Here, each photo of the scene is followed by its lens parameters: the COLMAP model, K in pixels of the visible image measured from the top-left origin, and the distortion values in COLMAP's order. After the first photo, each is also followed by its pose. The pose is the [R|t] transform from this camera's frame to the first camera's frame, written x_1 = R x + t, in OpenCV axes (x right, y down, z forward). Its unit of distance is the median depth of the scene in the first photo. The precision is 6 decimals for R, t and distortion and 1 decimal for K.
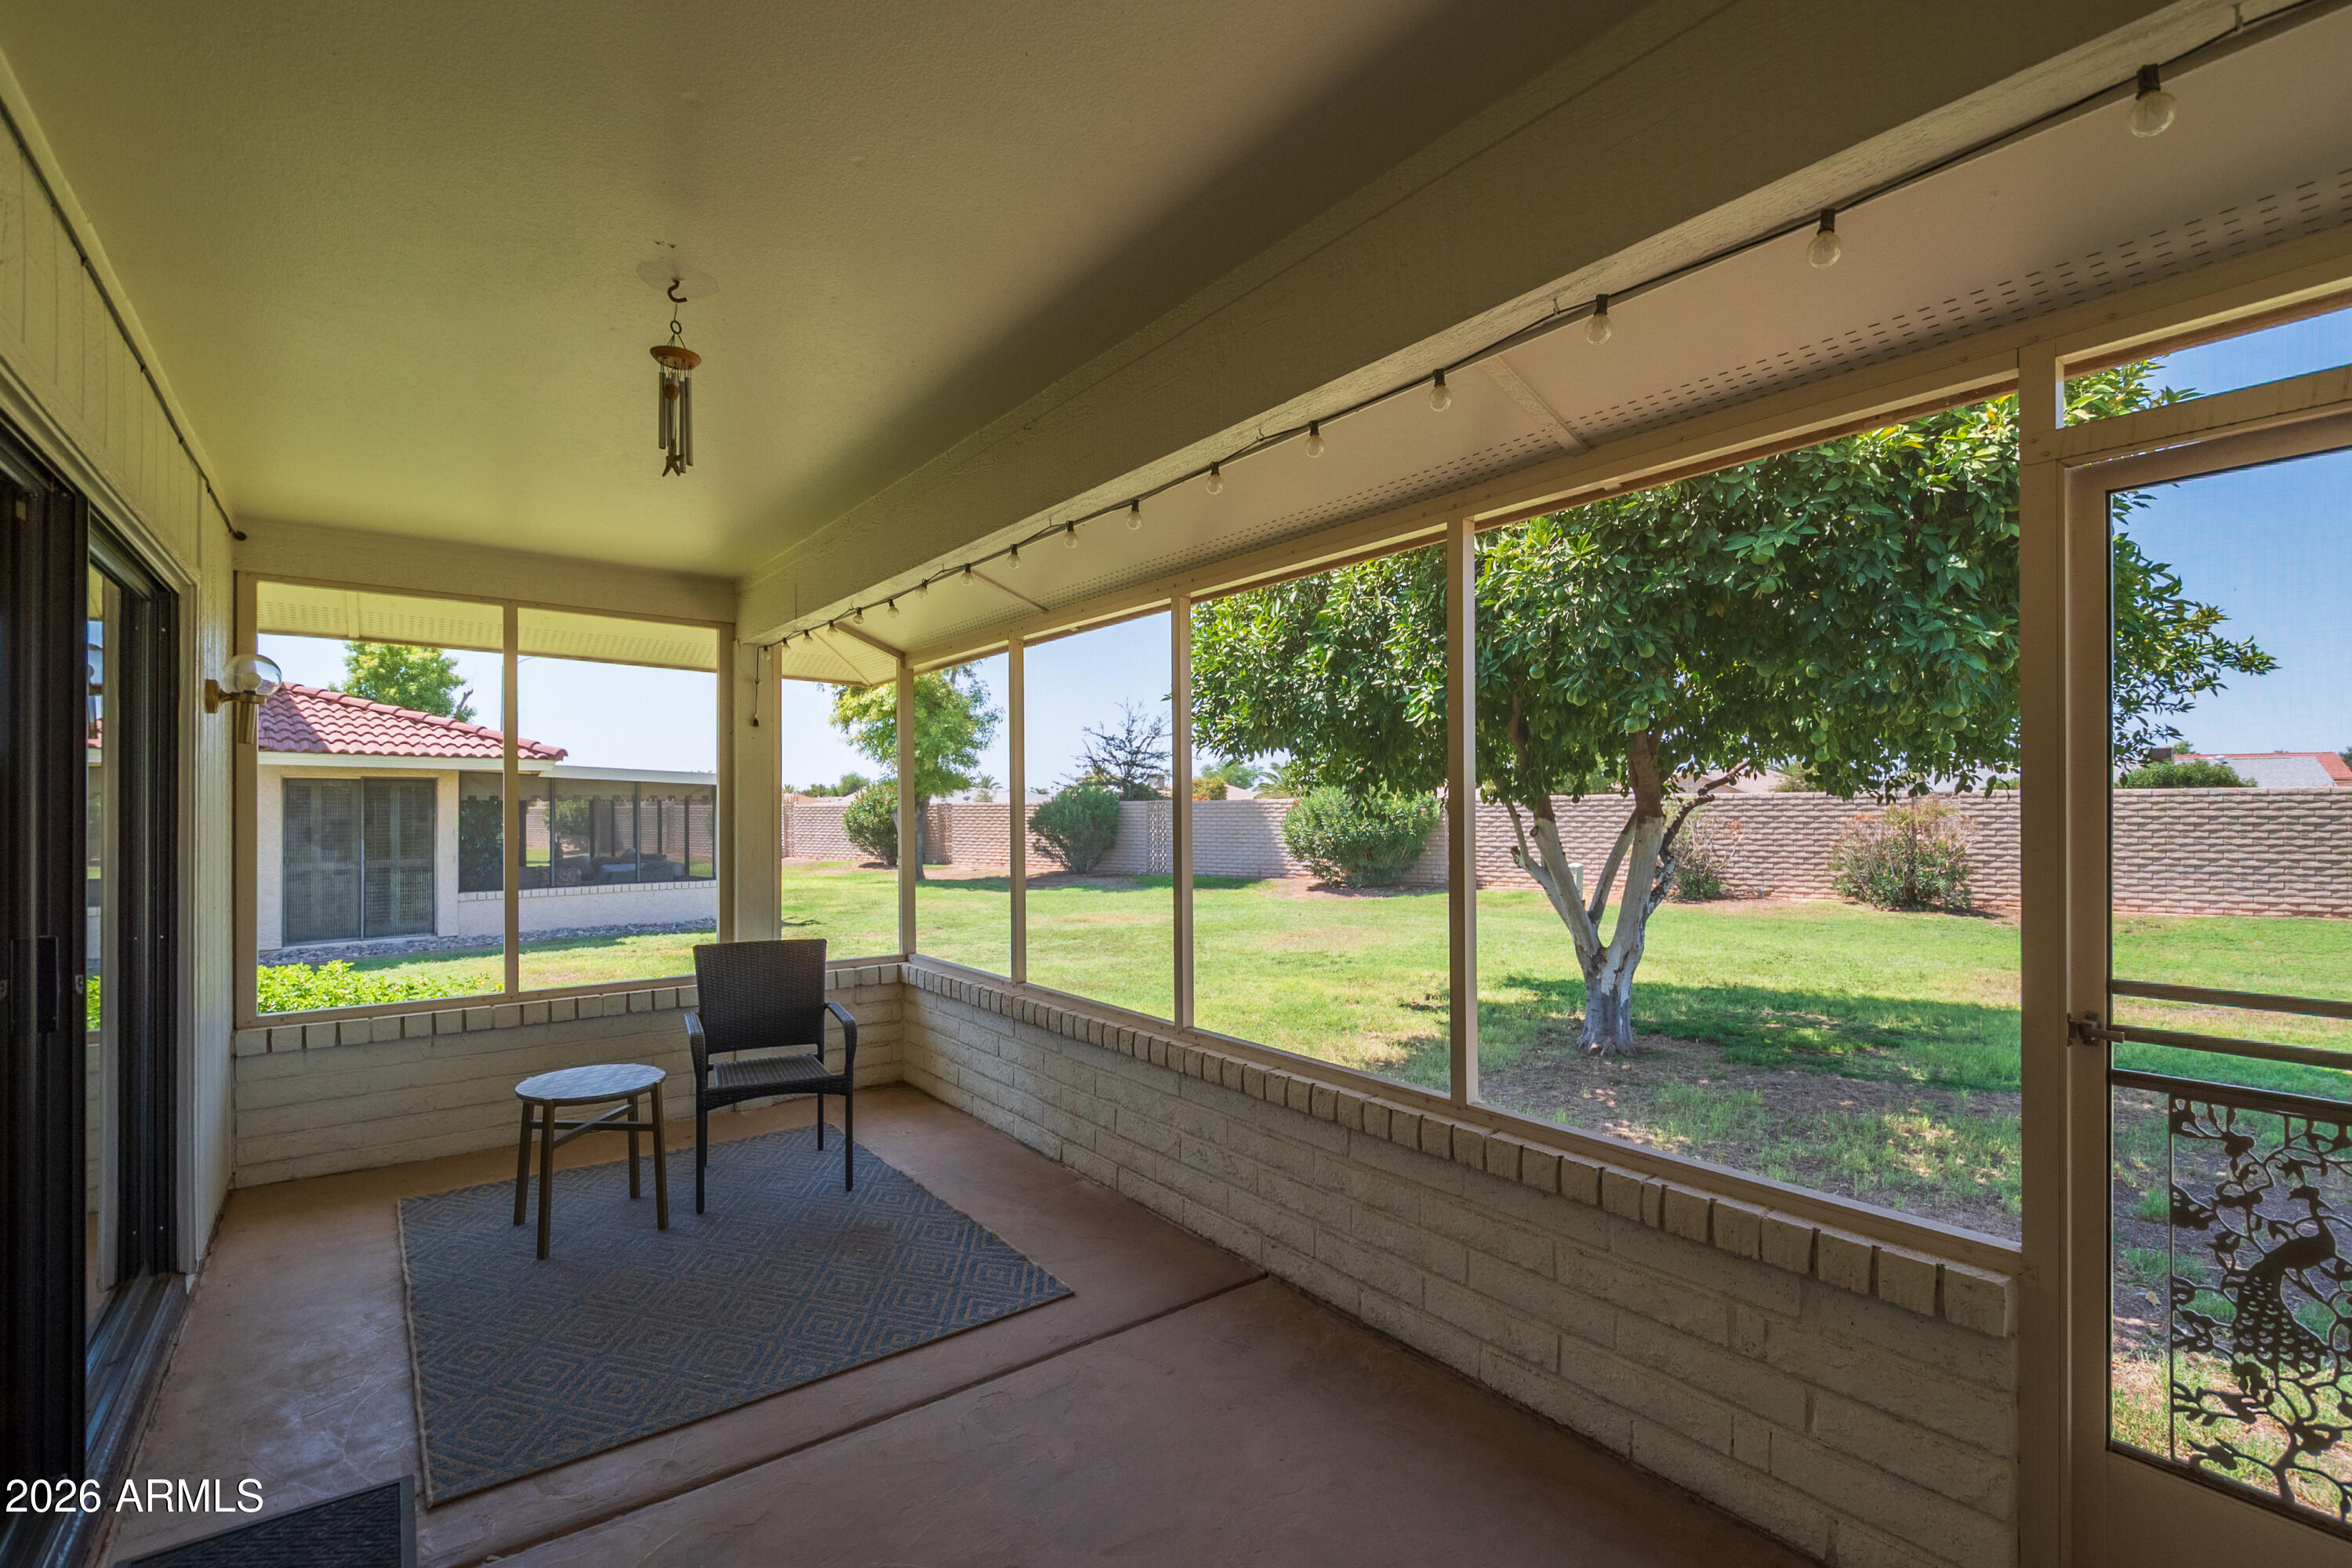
lens RADIAL K [[1033.4, 0, 1184.9], [0, 1033.4, 812.0], [0, 0, 1]] dist [-0.001123, -0.000466]
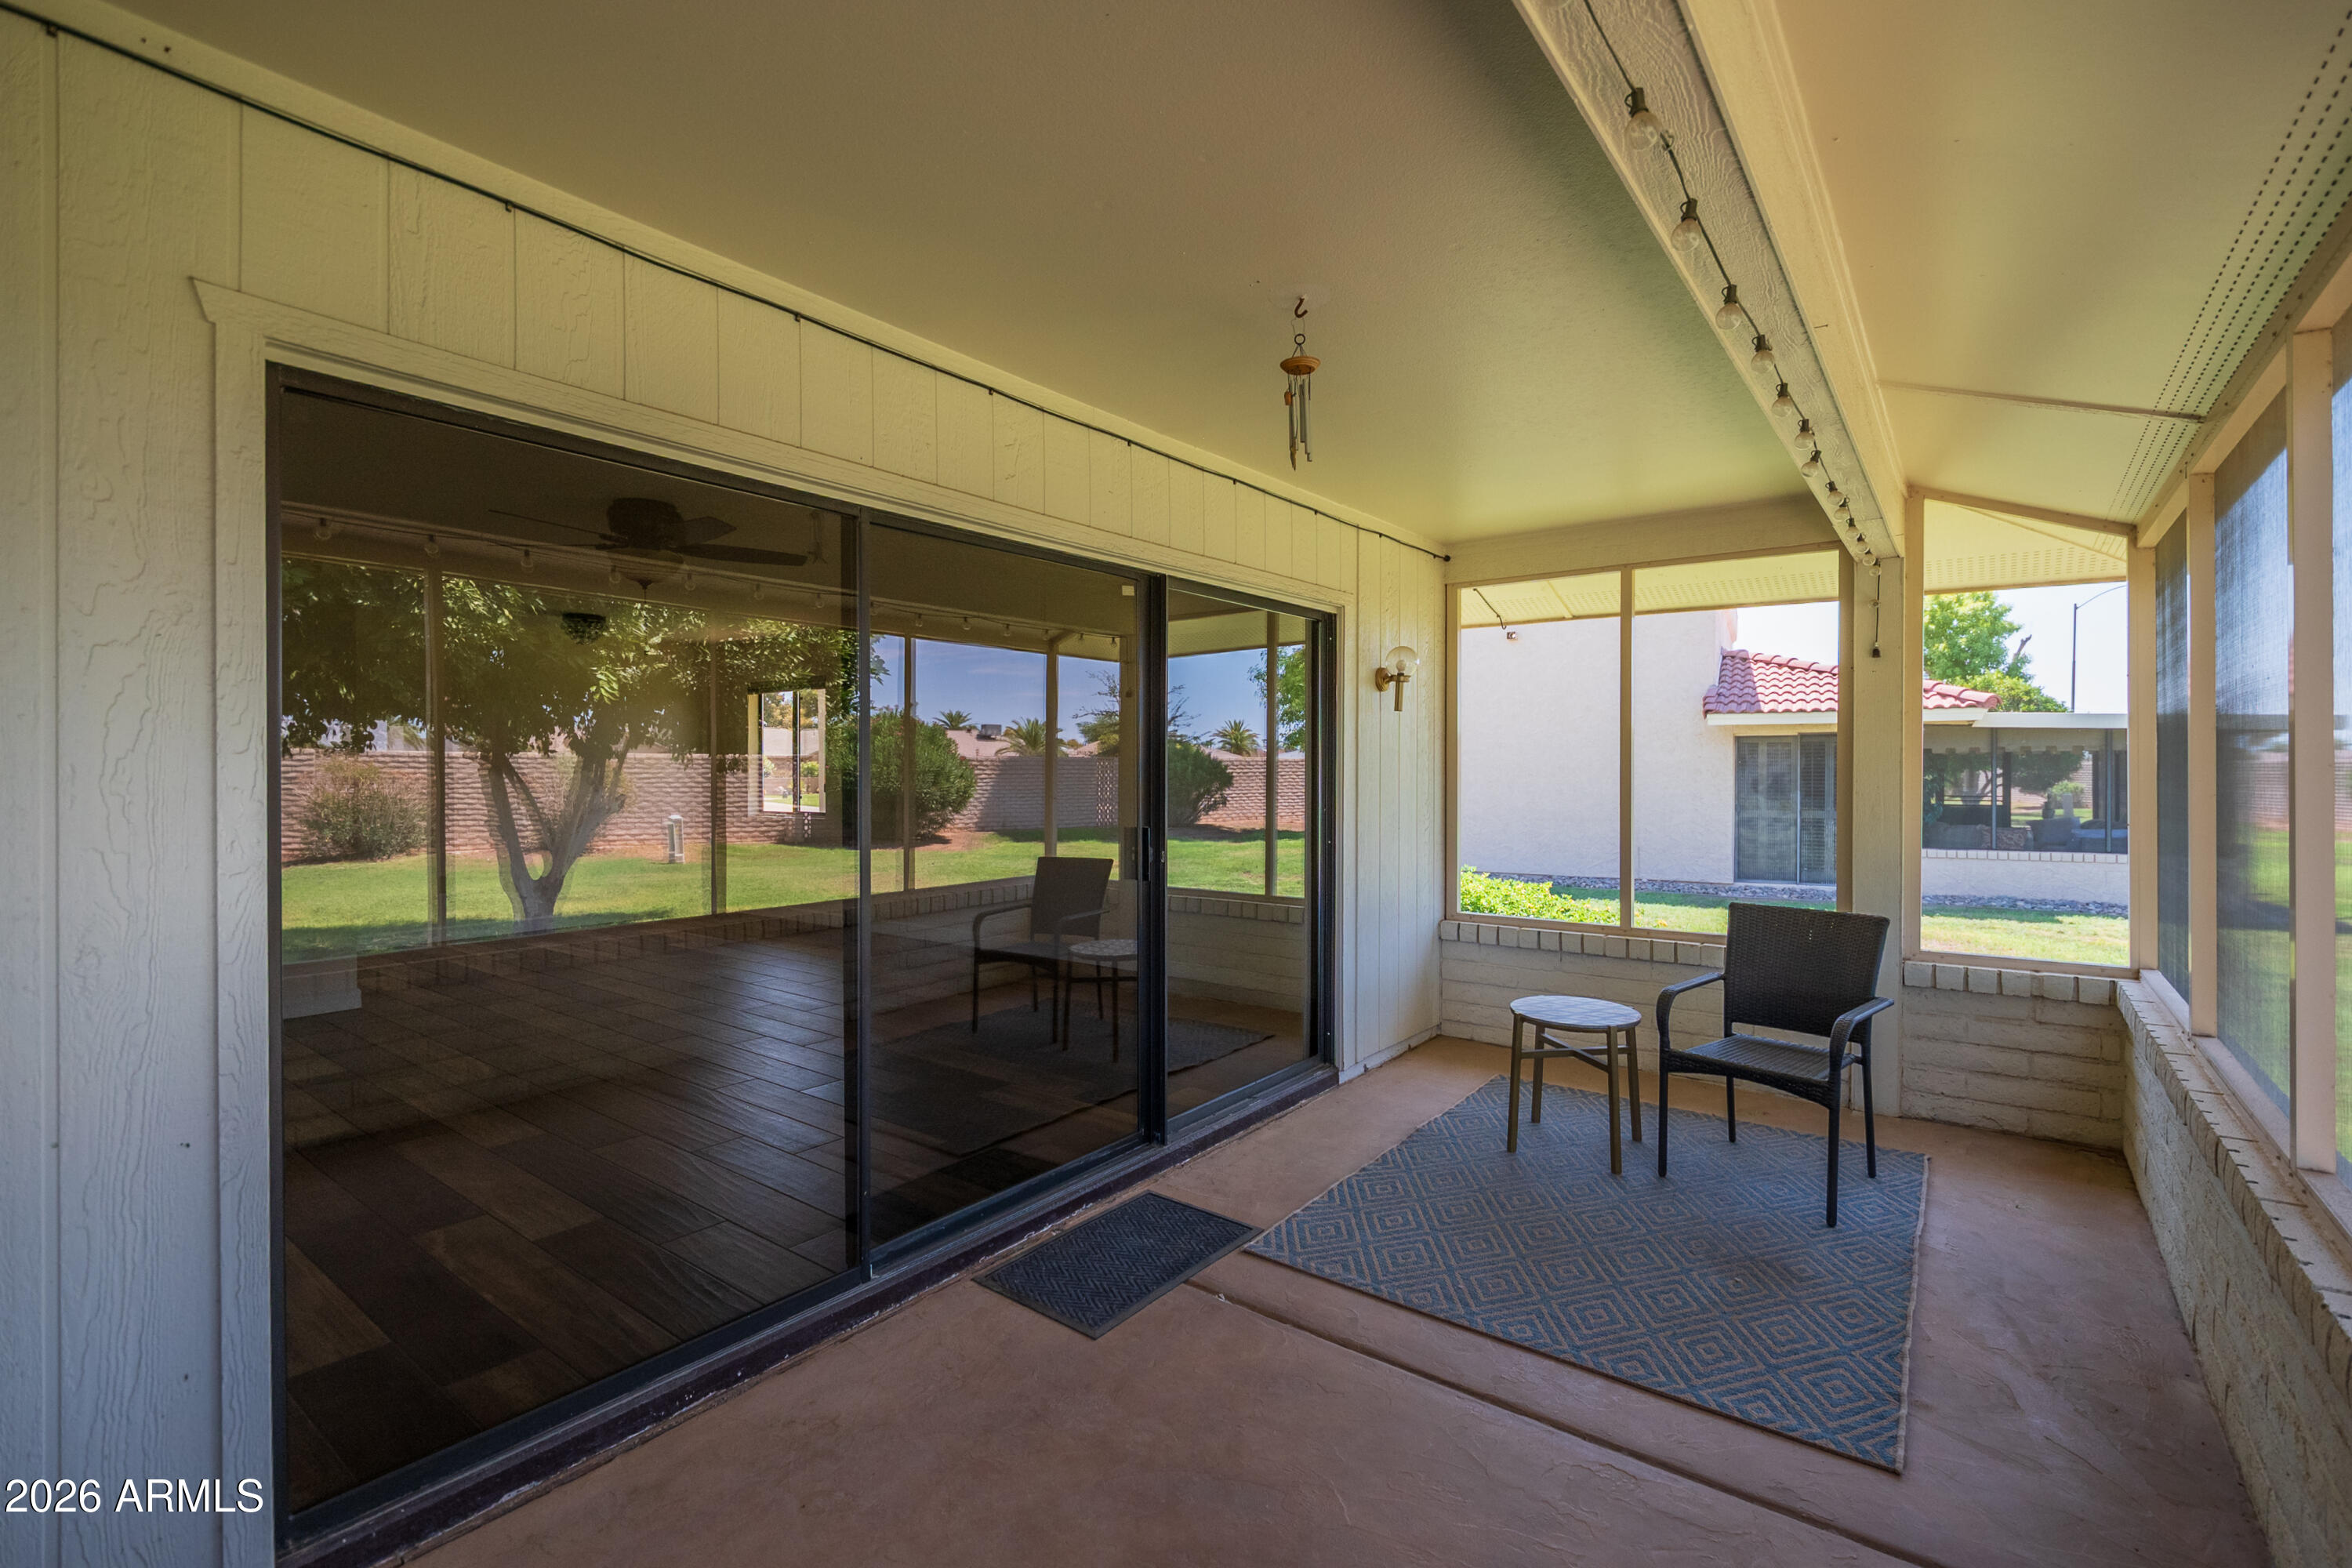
lens RADIAL K [[1051.1, 0, 1176.0], [0, 1051.1, 784.0], [0, 0, 1]] dist [0.001503, 0.000121]
pose [[0.255356, 0.017027, -0.966697, 0.100363], [-0.002752, 0.999854, 0.016884, 0.002378], [0.966843, -0.001651, 0.255365, 0.088667]]
